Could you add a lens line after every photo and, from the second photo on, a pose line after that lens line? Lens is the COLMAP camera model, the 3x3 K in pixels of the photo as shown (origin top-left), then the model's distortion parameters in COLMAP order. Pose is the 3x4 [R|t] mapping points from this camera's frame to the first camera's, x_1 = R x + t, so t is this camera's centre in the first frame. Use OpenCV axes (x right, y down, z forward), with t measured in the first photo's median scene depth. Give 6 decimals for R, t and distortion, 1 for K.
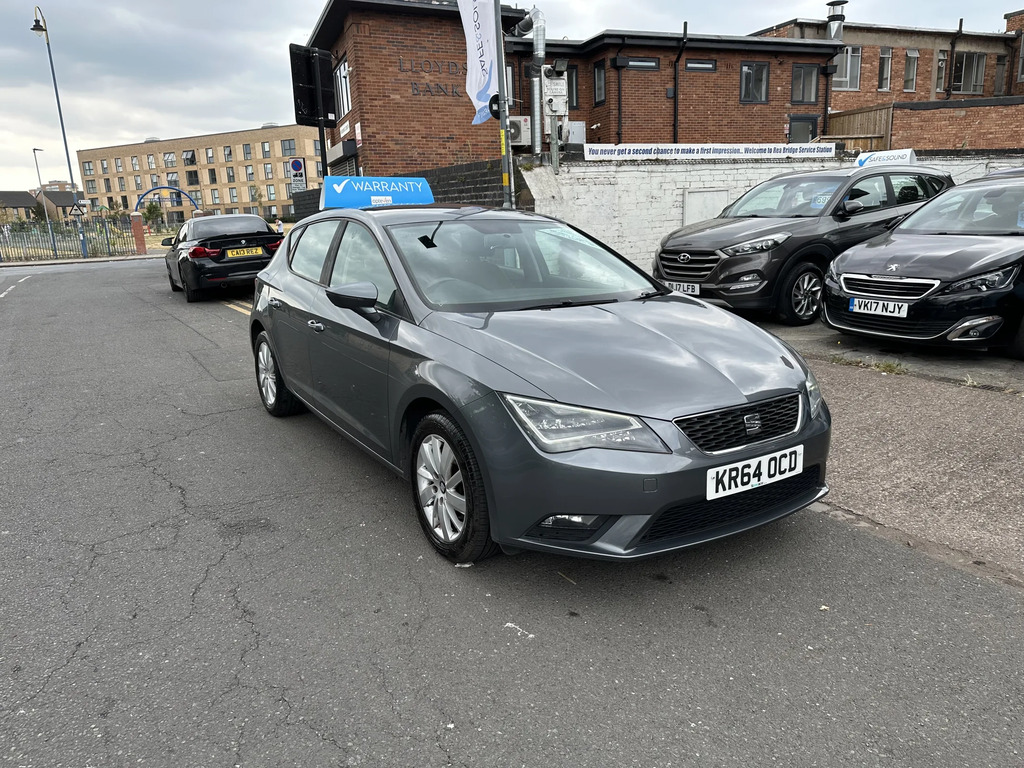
lens RADIAL K [[769.0, 0, 508.7], [0, 769.0, 396.7], [0, 0, 1]] dist [0.131024, -0.246728]
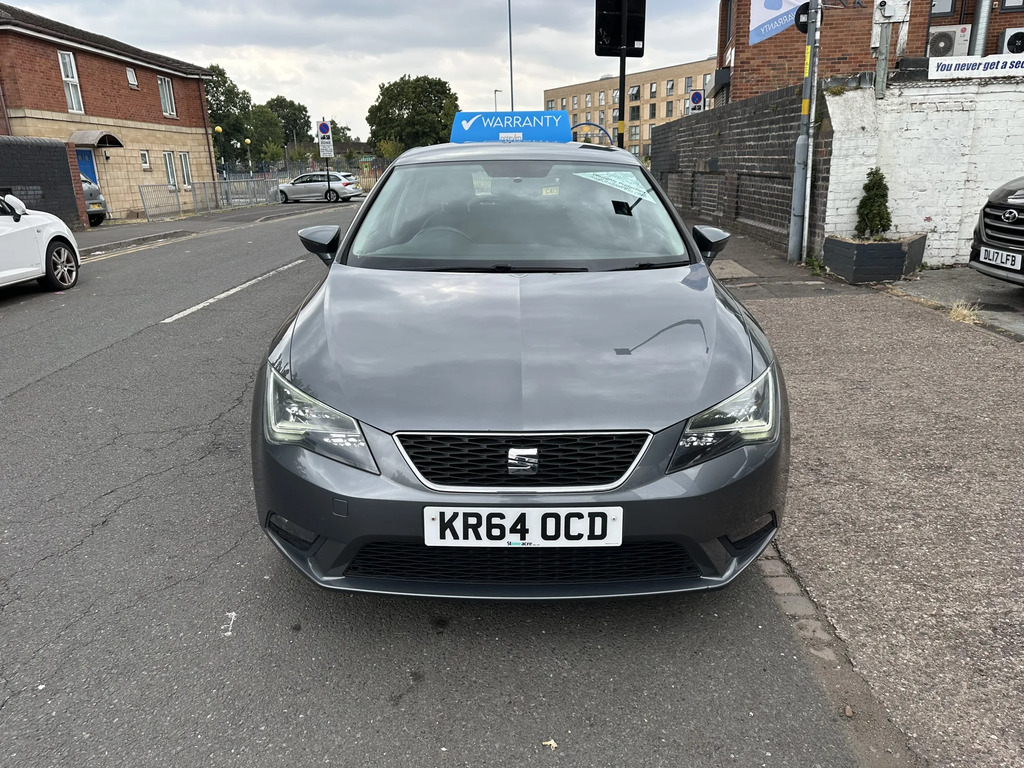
lens RADIAL K [[770.3, 0, 539.2], [0, 770.3, 384.0], [0, 0, 1]] dist [0.045073, -0.066850]
pose [[0.817143, 0.172210, -0.550110, 0.270105], [-0.134983, 0.984963, 0.107832, -0.043114], [0.560408, -0.013859, 0.828101, 0.162577]]
